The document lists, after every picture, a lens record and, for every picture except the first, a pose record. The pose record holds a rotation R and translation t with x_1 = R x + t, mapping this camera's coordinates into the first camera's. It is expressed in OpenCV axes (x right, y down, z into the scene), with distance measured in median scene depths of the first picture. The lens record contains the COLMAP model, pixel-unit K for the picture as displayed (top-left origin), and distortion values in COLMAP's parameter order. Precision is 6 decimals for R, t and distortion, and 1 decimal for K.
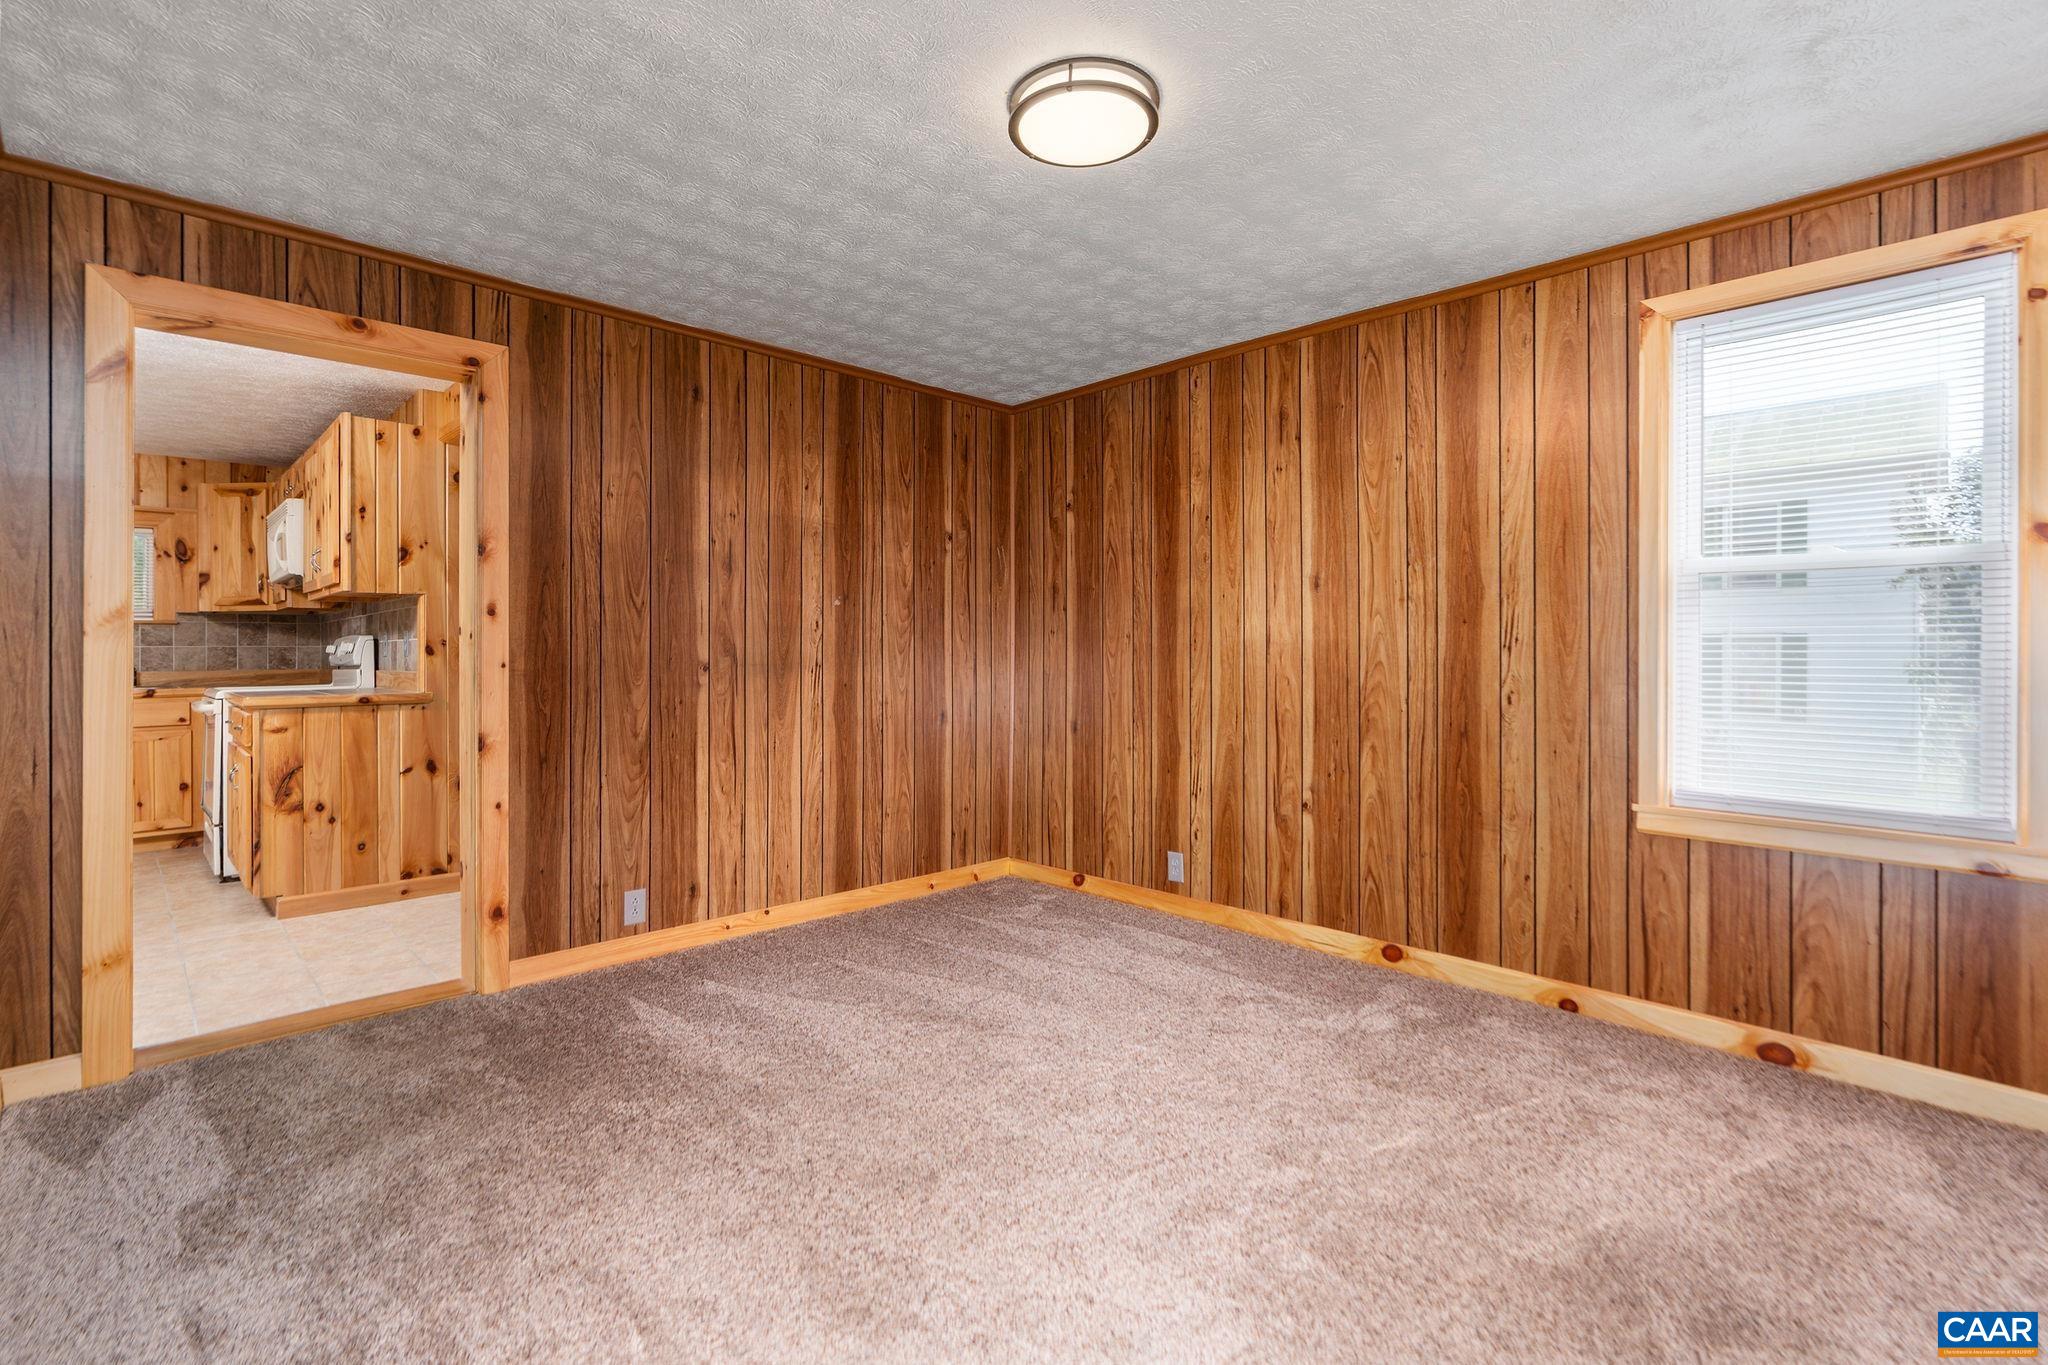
lens RADIAL K [[949.4, 0, 1027.5], [0, 949.4, 653.9], [0, 0, 1]] dist [-0.000949, 0.000131]
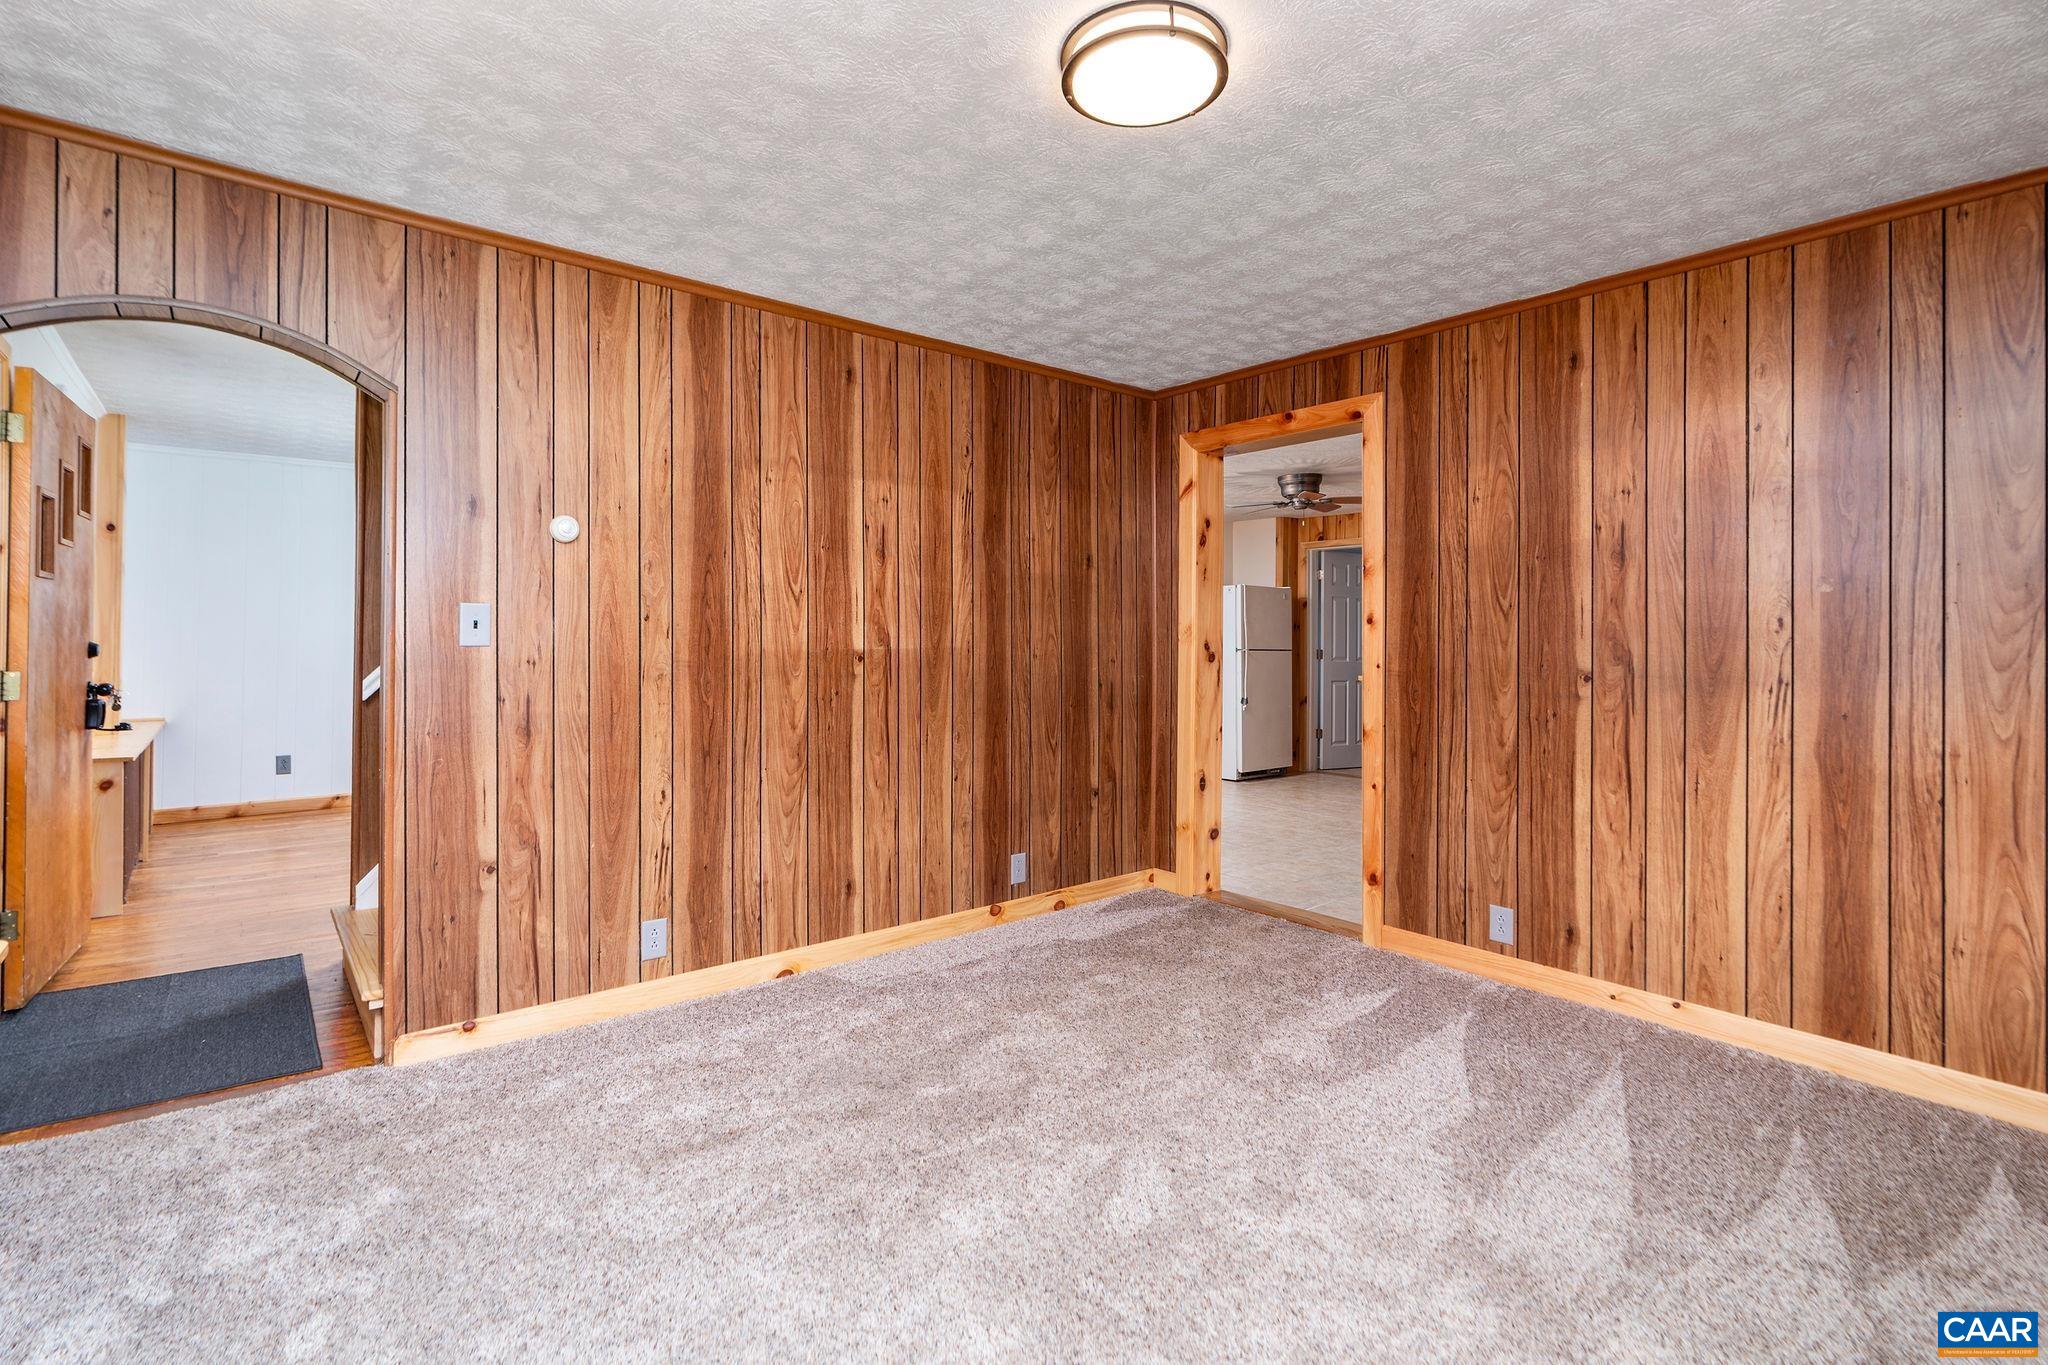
lens RADIAL K [[949.4, 0, 1027.5], [0, 949.4, 653.9], [0, 0, 1]] dist [-0.000949, 0.000131]
pose [[-0.074196, 0.004639, -0.997233, 0.574868], [-0.024454, 0.999680, 0.006470, 0.000090], [0.996944, 0.024867, -0.074059, 0.590836]]
